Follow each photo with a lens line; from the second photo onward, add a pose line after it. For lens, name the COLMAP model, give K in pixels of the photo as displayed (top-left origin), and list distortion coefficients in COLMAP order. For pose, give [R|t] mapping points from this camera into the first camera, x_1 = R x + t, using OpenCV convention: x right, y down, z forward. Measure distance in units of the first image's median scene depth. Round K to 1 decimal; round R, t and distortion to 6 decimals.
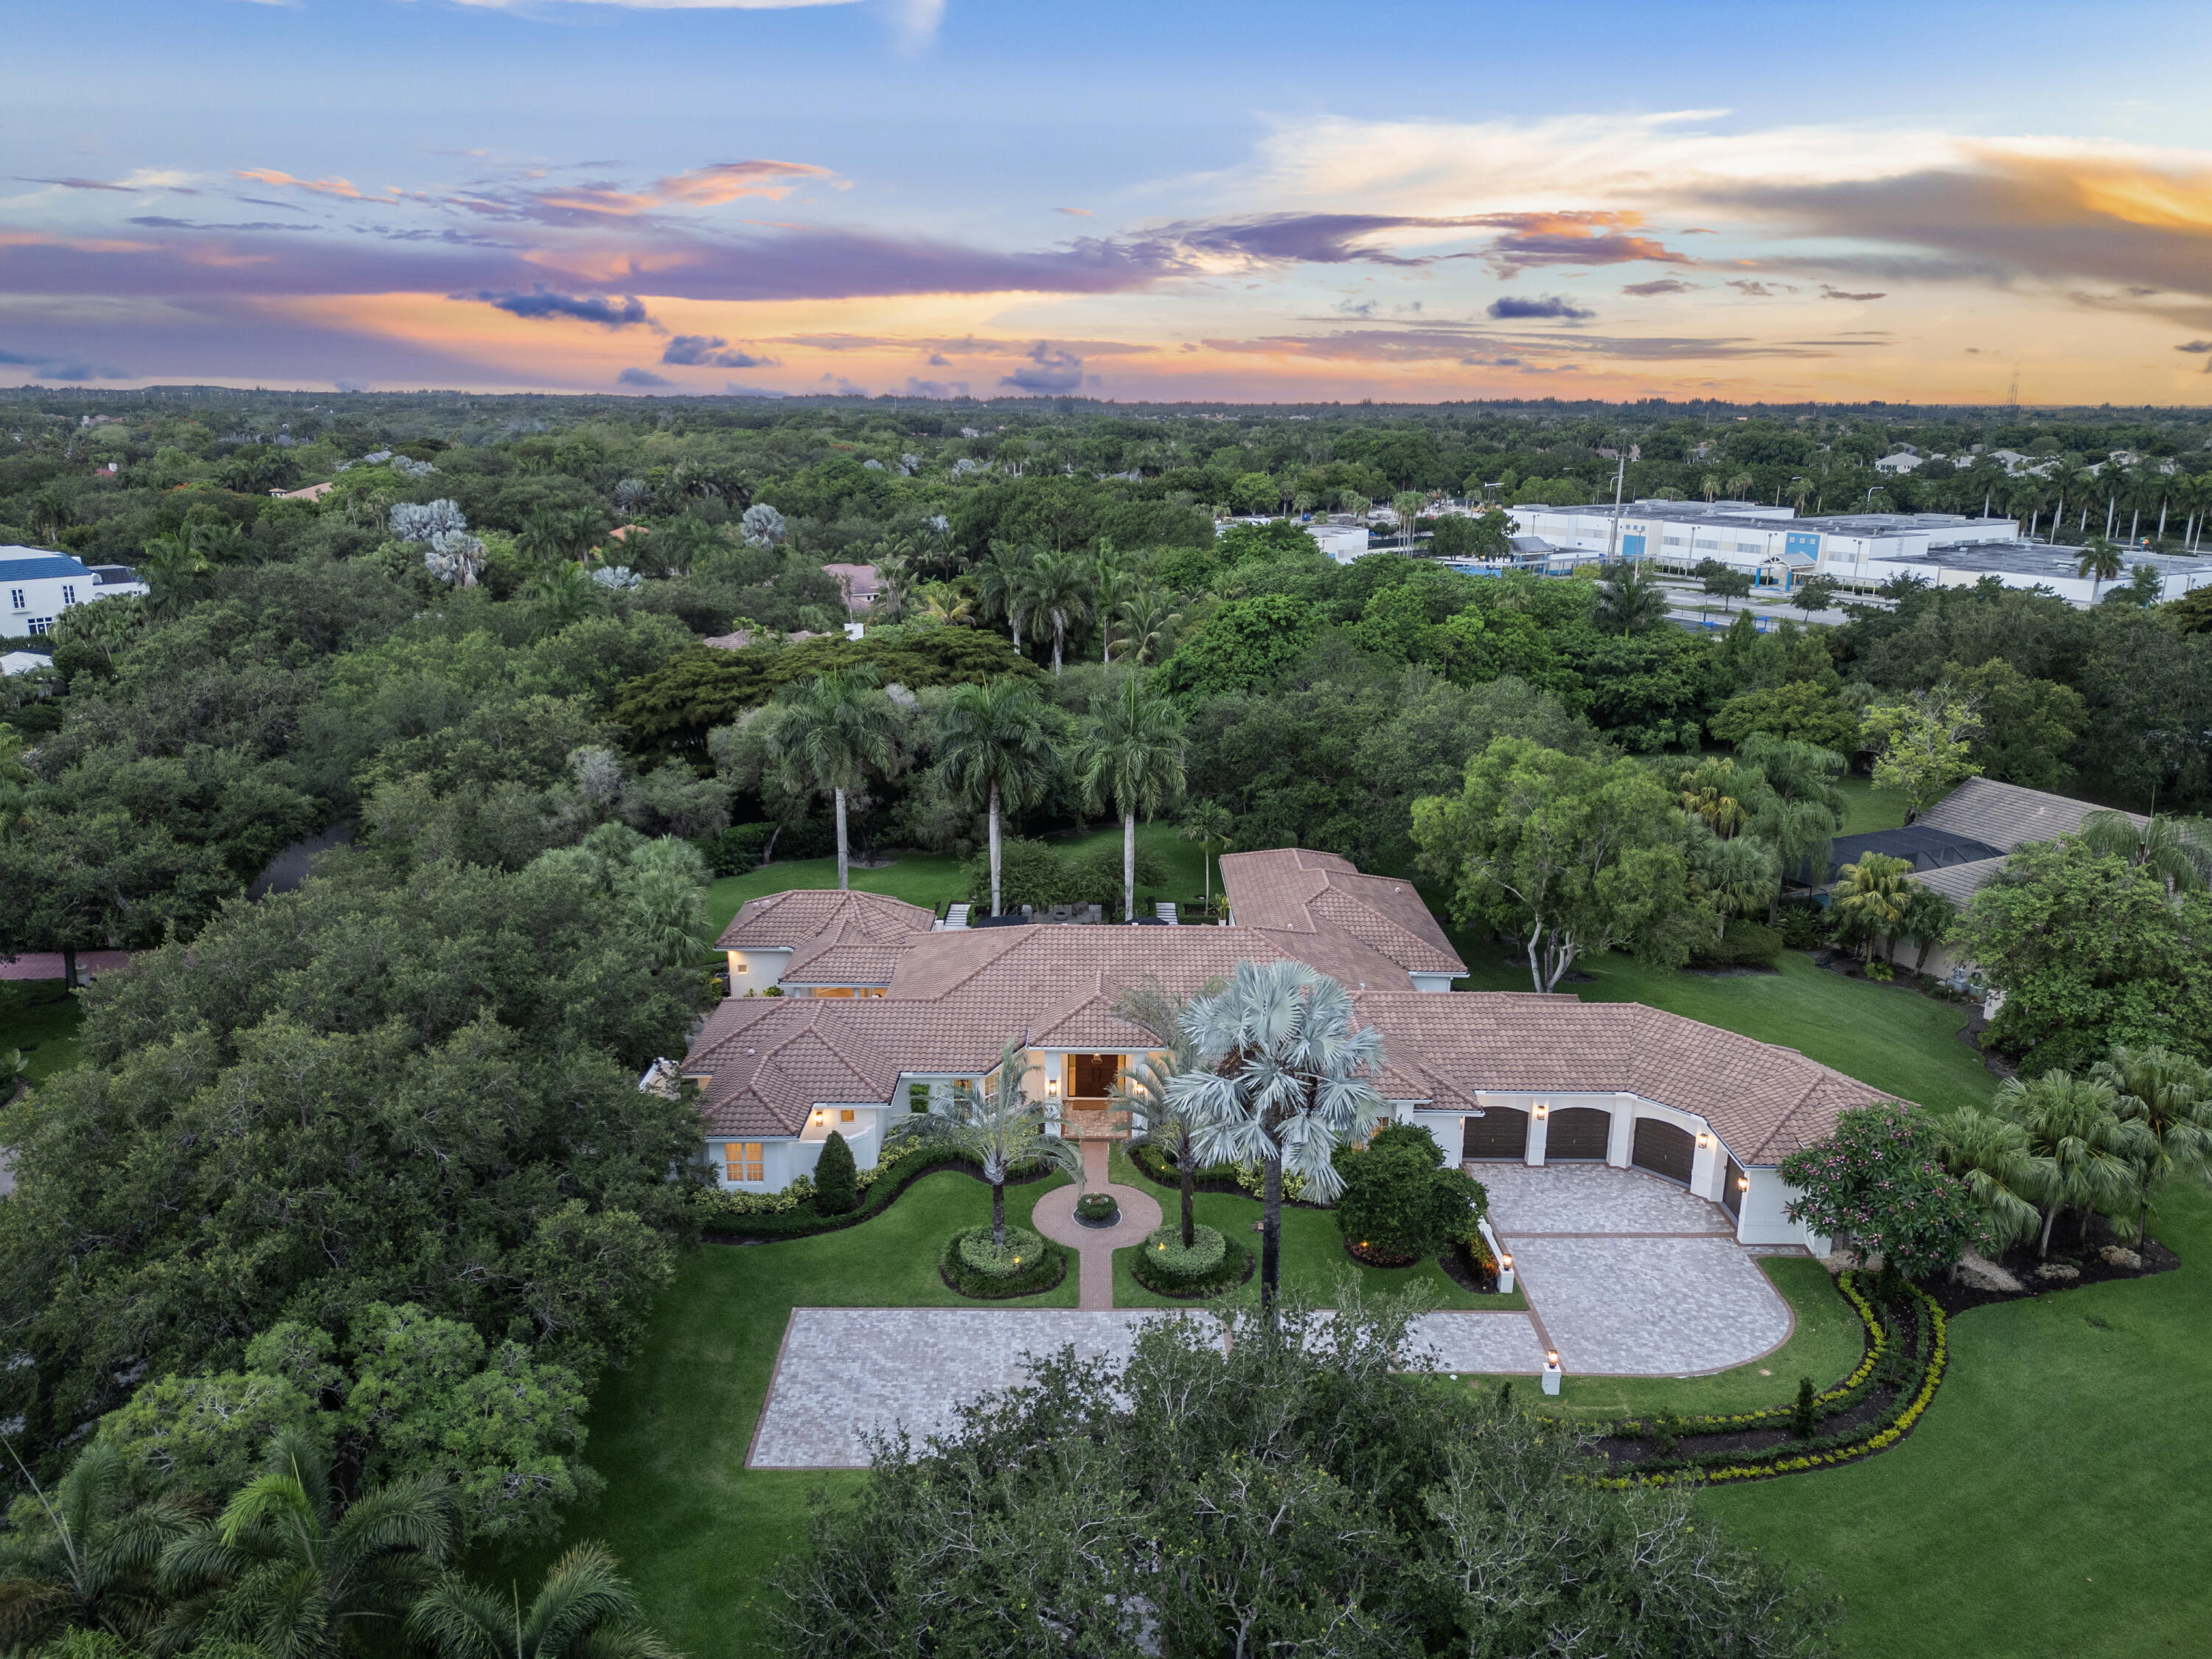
lens RADIAL K [[1559.7, 0, 1106.0], [0, 1559.7, 829.5], [0, 0, 1]] dist [0.072630, -0.068586]
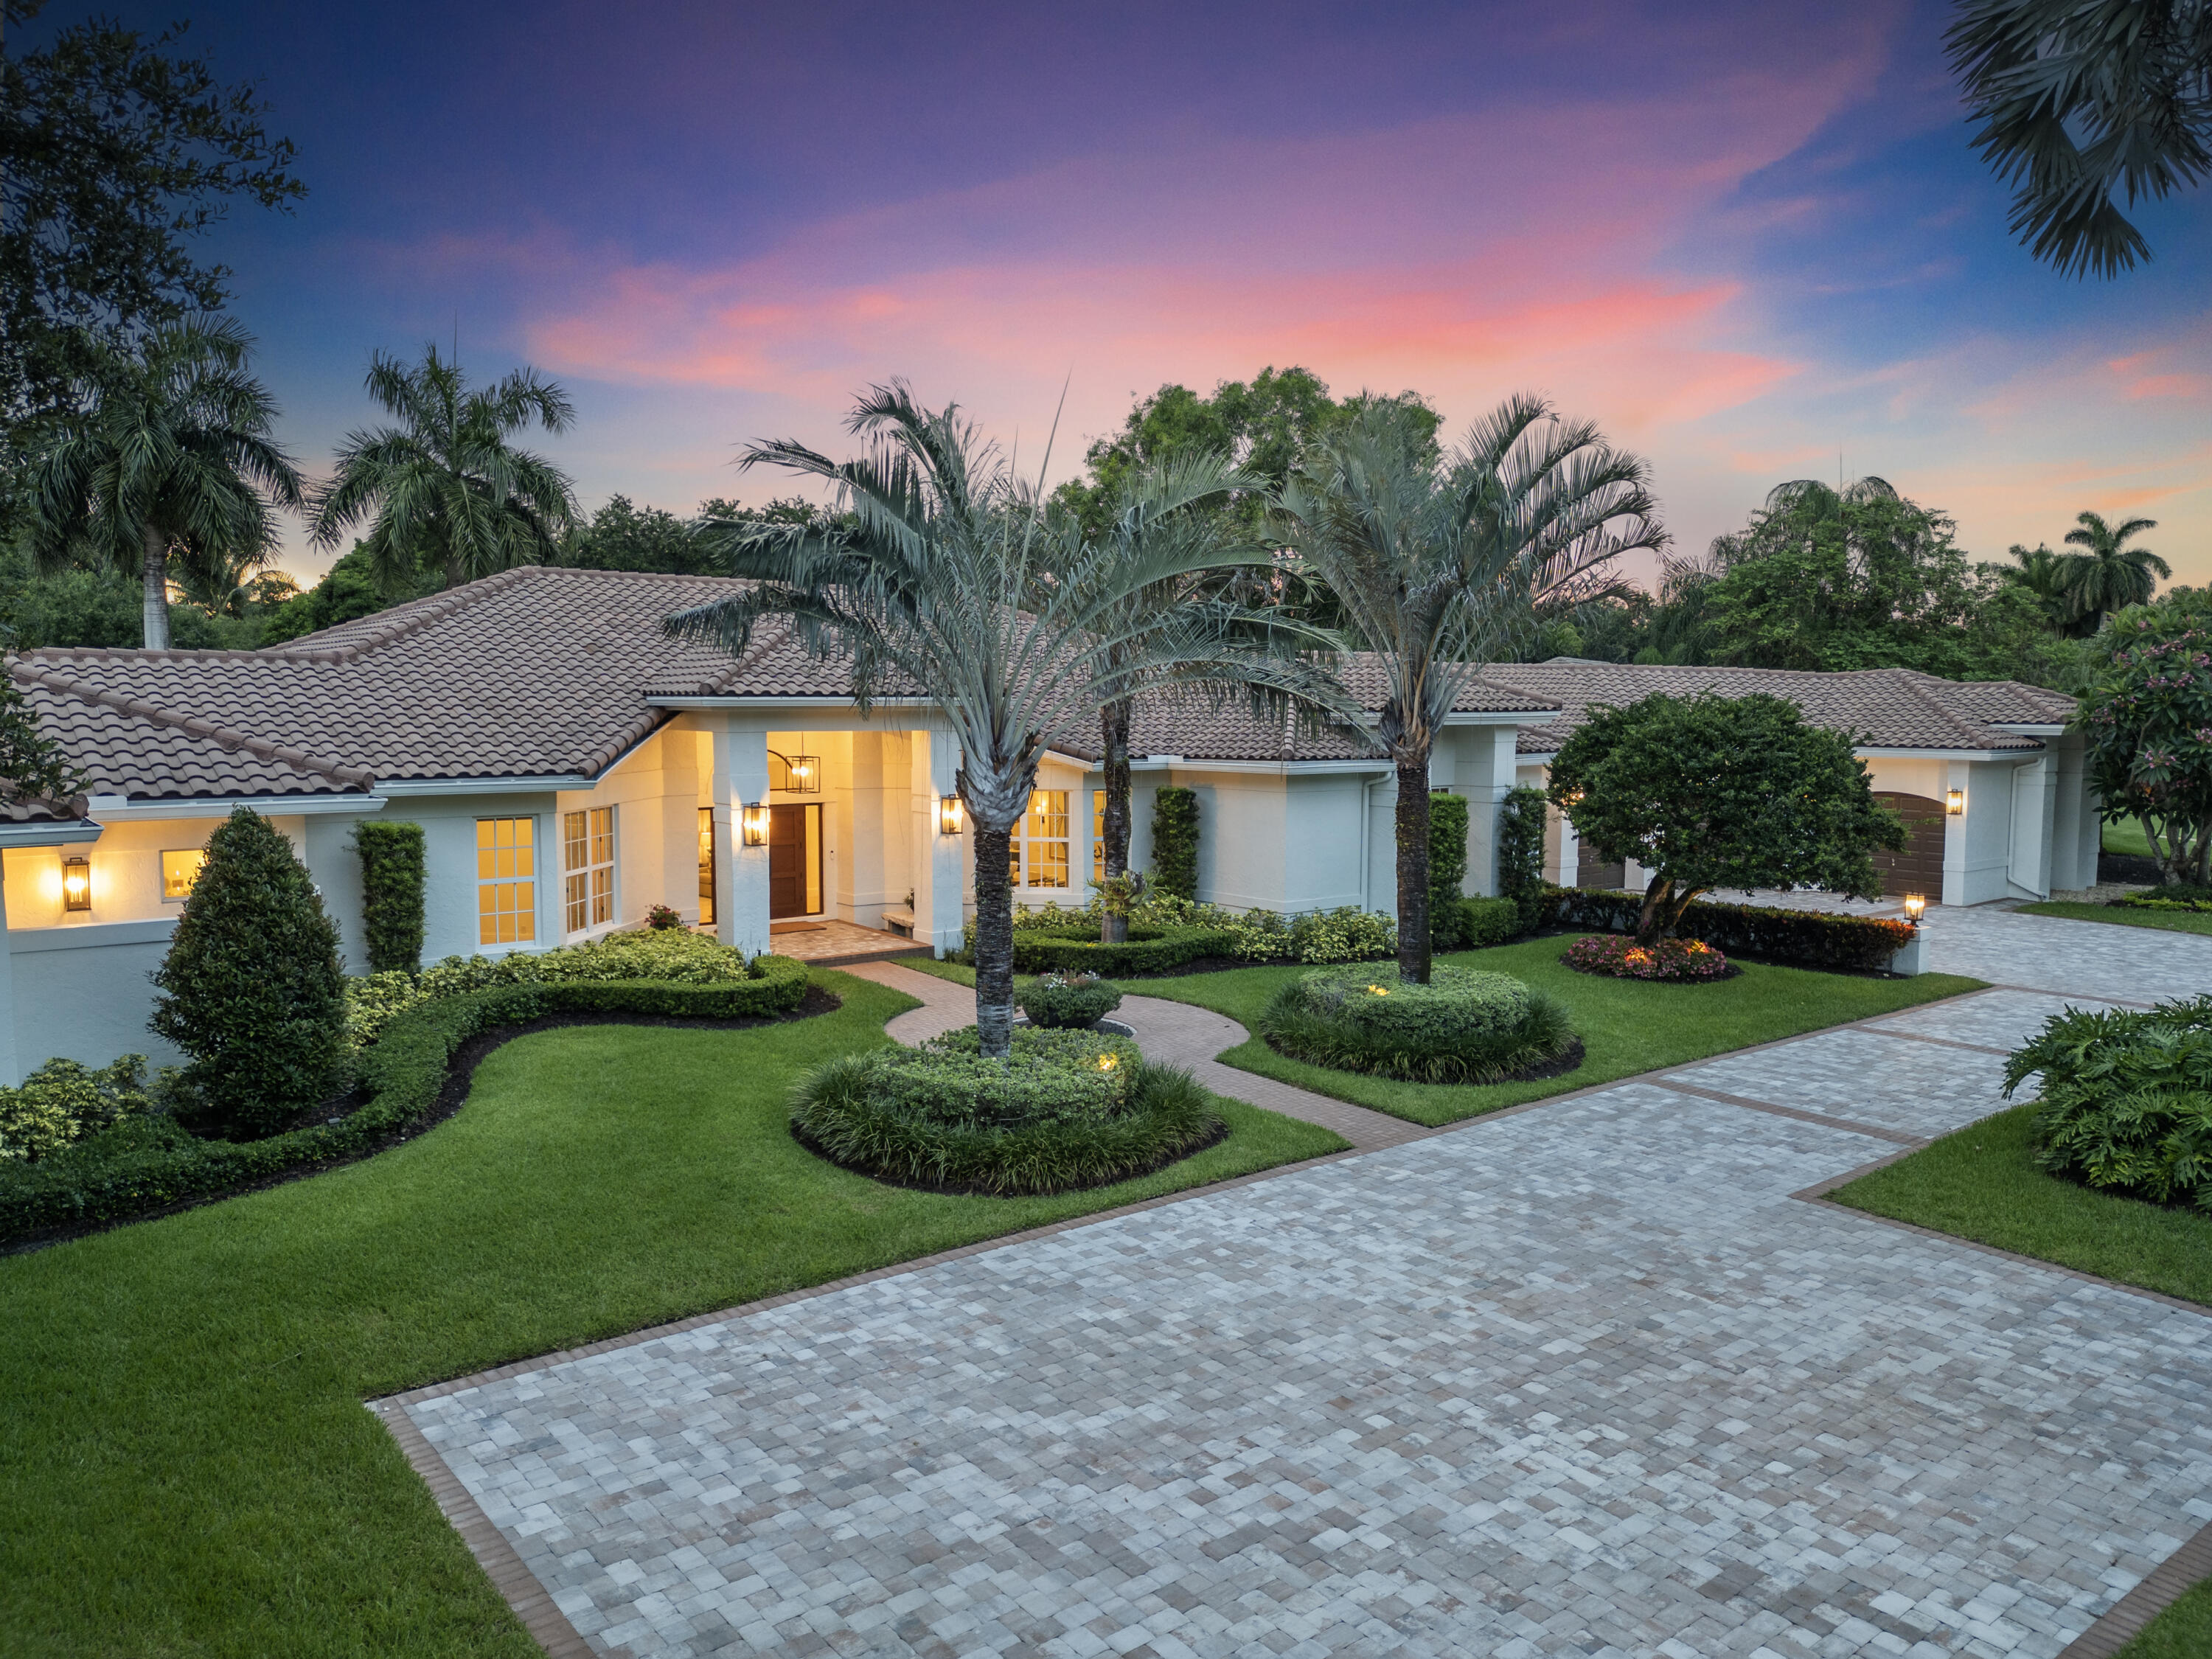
lens RADIAL K [[1559.7, 0, 1106.0], [0, 1559.7, 829.5], [0, 0, 1]] dist [0.072630, -0.068586]
pose [[0.784667, -0.056542, 0.617333, -0.202832], [0.166433, 0.978485, -0.121927, 0.227814], [-0.597157, 0.198417, 0.777196, 0.649069]]
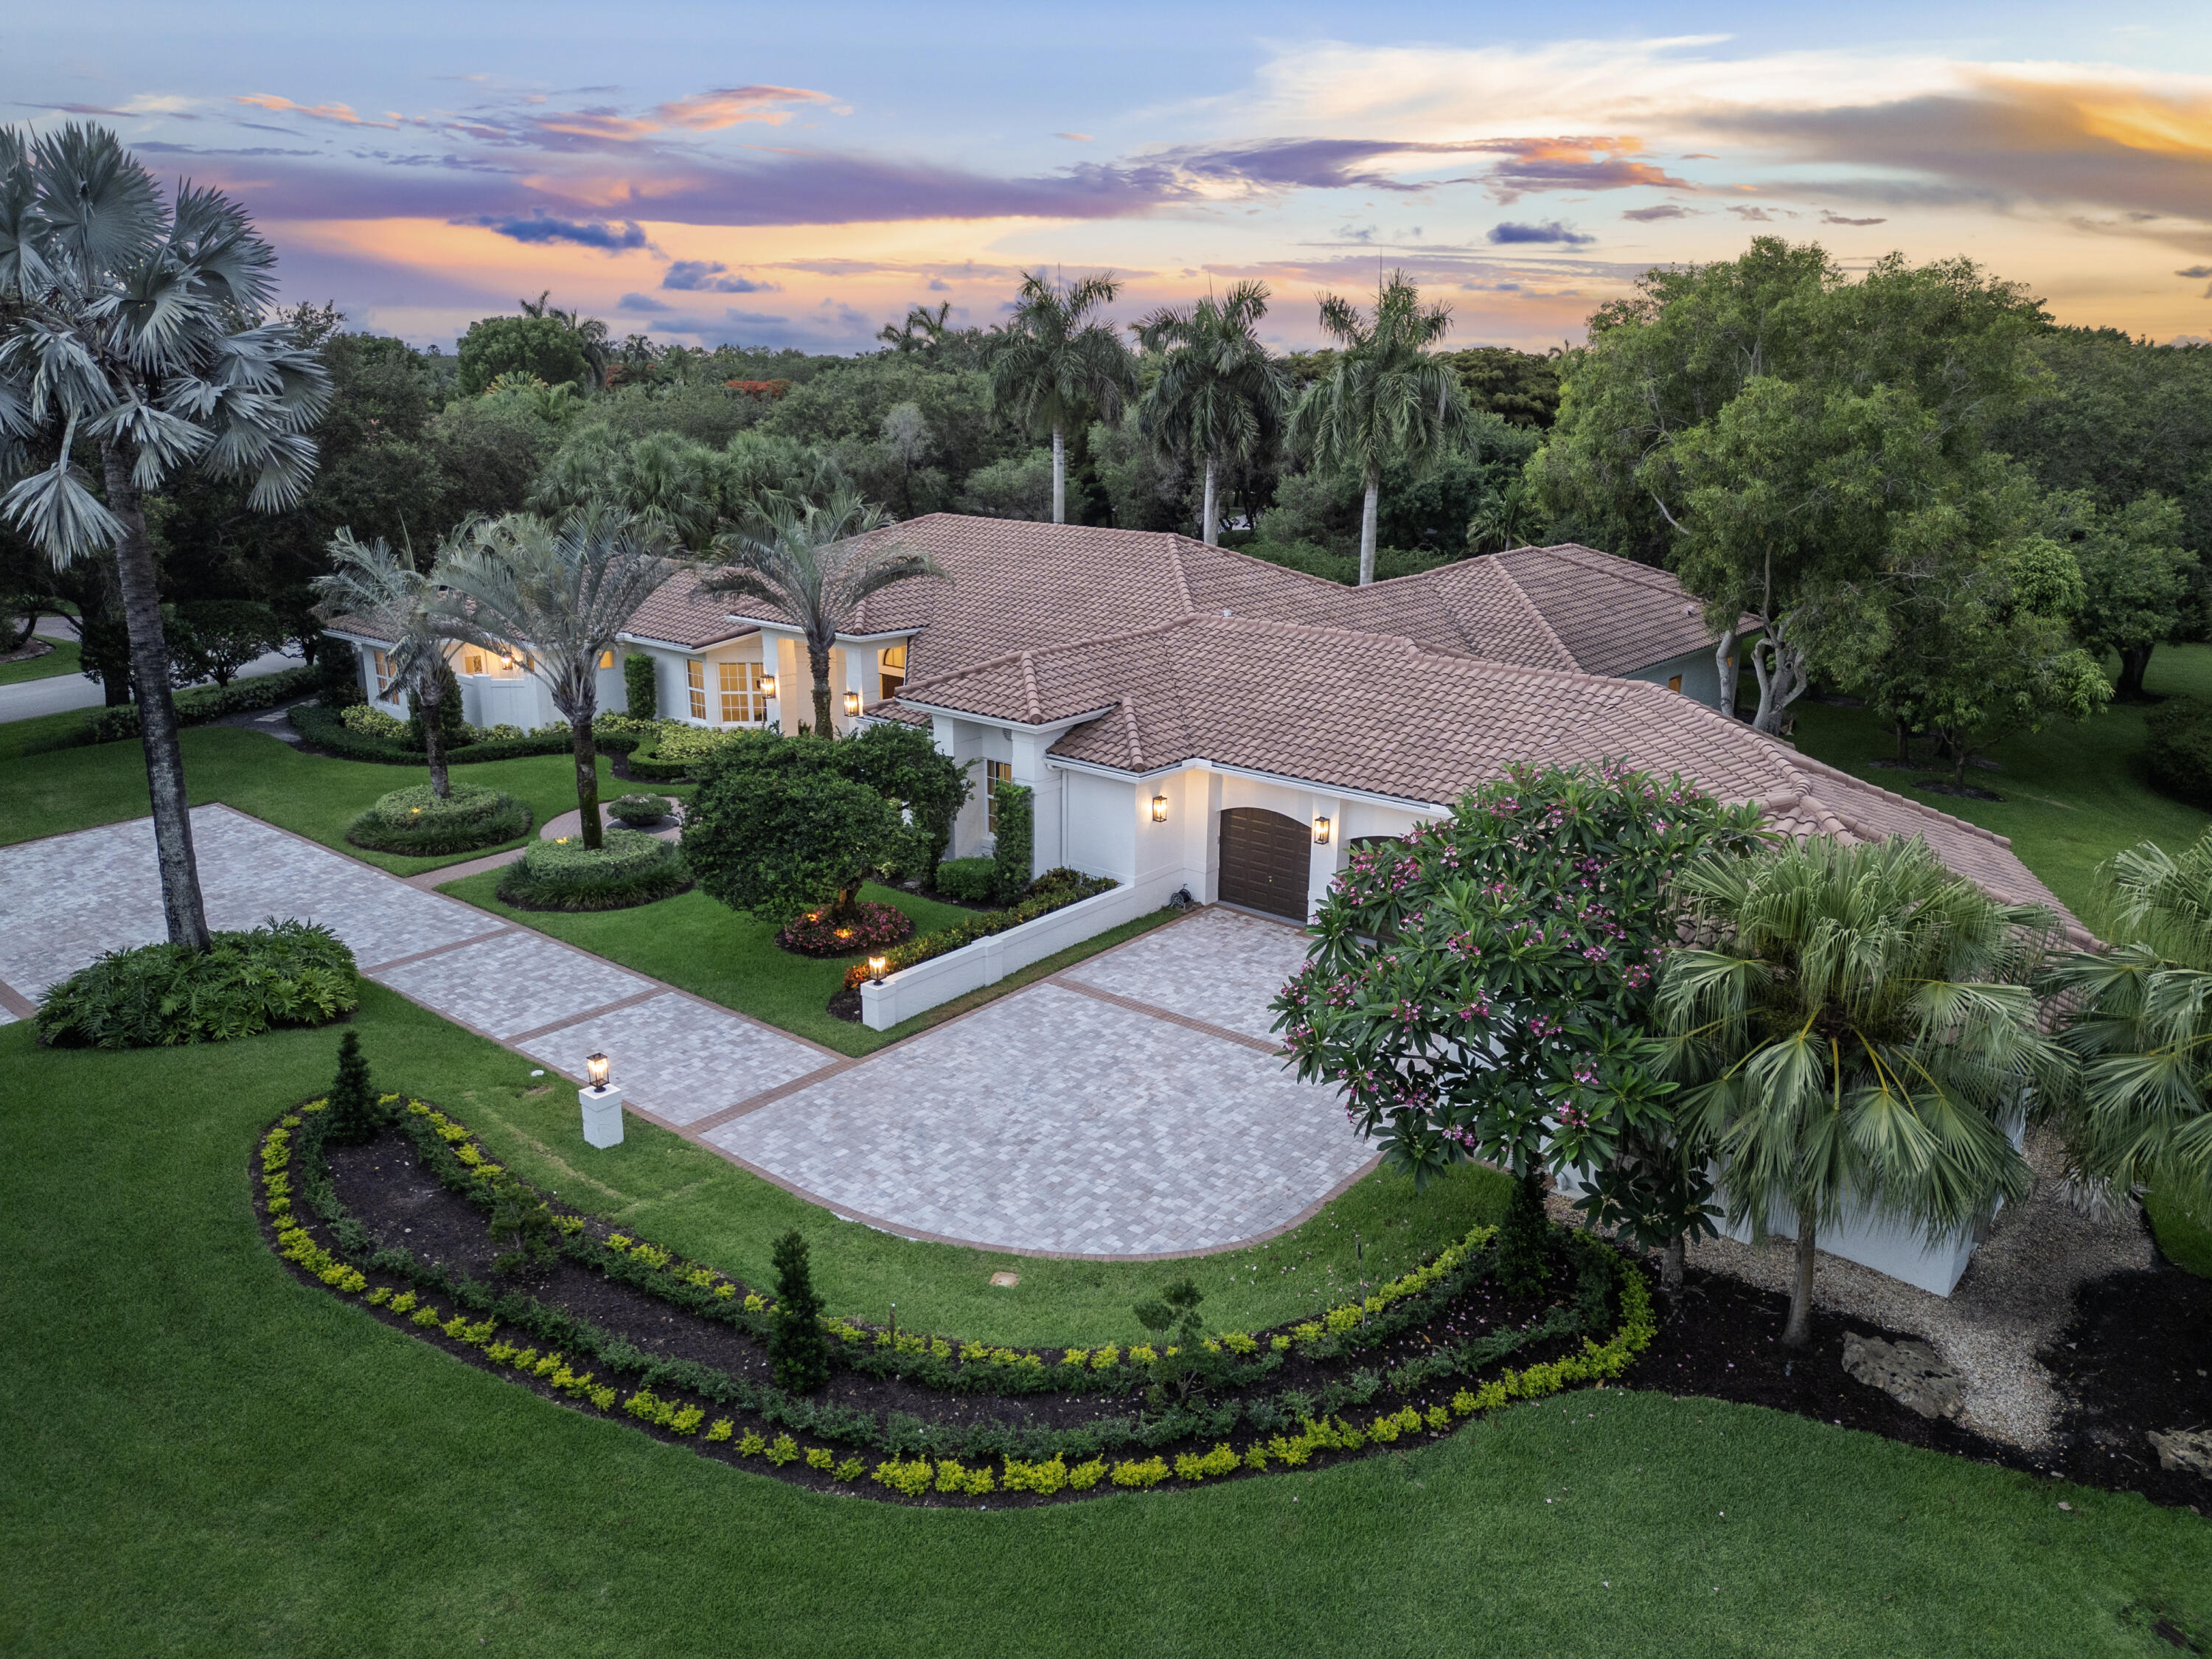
lens RADIAL K [[1559.7, 0, 1106.0], [0, 1559.7, 829.5], [0, 0, 1]] dist [0.072630, -0.068586]
pose [[0.763744, 0.178424, -0.620371, 0.530396], [-0.172241, 0.982526, 0.070536, 0.153273], [0.622116, 0.052982, 0.781131, 0.545806]]
